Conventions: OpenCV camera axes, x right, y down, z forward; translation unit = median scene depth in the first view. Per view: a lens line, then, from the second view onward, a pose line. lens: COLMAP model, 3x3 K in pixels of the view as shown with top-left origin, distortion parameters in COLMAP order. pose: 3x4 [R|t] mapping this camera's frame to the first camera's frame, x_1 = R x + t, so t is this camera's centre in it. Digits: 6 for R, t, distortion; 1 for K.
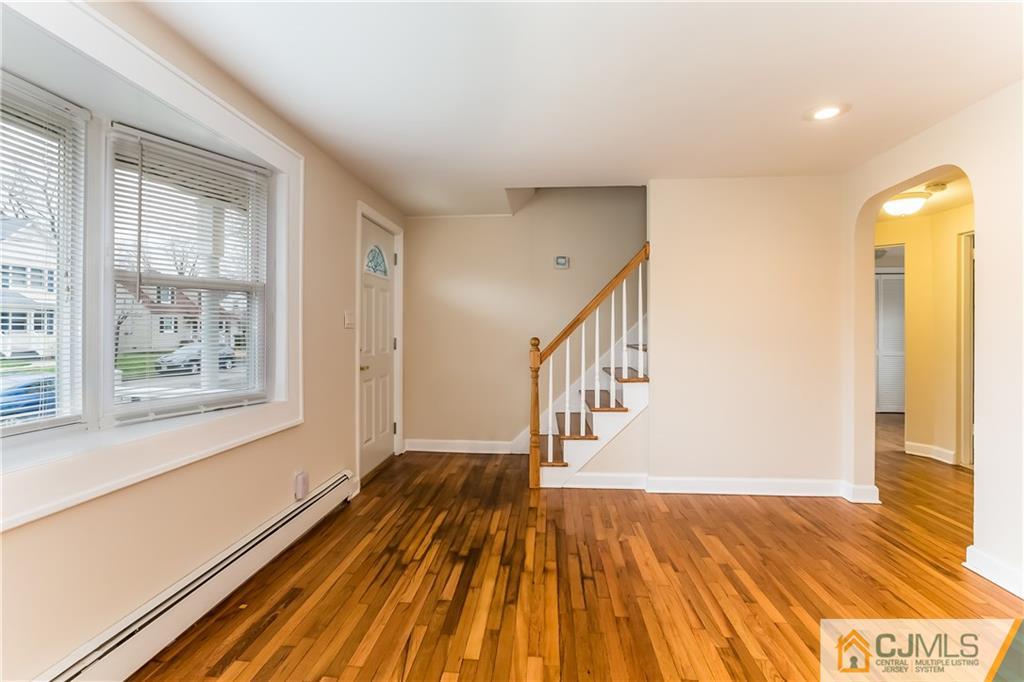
lens RADIAL K [[471.2, 0, 505.8], [0, 471.2, 326.2], [0, 0, 1]] dist [-0.052674, 0.024509]
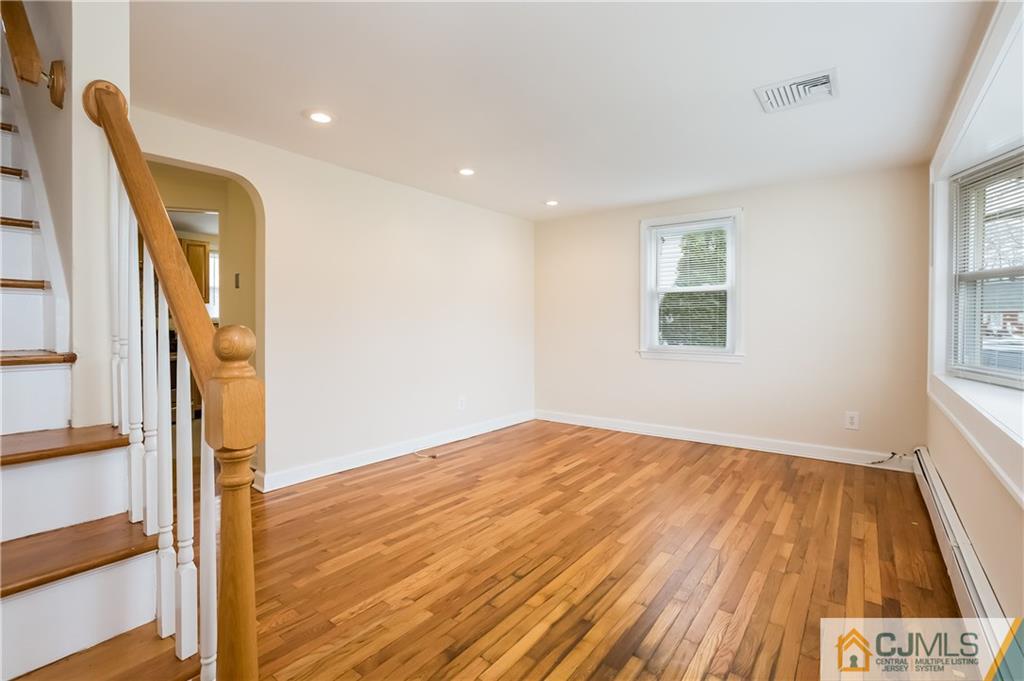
lens RADIAL K [[478.1, 0, 495.8], [0, 478.1, 334.7], [0, 0, 1]] dist [-0.054066, 0.027126]
pose [[-0.834702, -0.017366, 0.550428, -0.266637], [-0.006922, 0.999755, 0.021044, 0.030891], [-0.550658, 0.013756, -0.834617, 1.588087]]
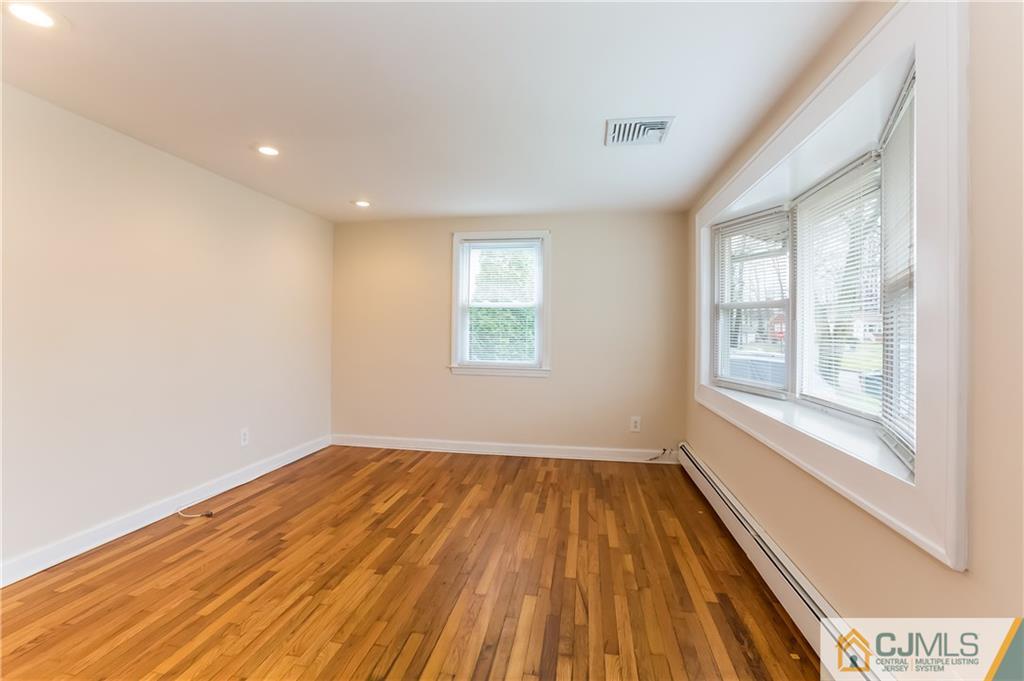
lens RADIAL K [[471.2, 0, 505.8], [0, 471.2, 325.7], [0, 0, 1]] dist [-0.052674, 0.024509]
pose [[-0.996509, -0.014910, 0.082149, -0.065450], [-0.016357, 0.999722, -0.016965, 0.002662], [-0.081873, -0.018249, -0.996476, 1.491524]]
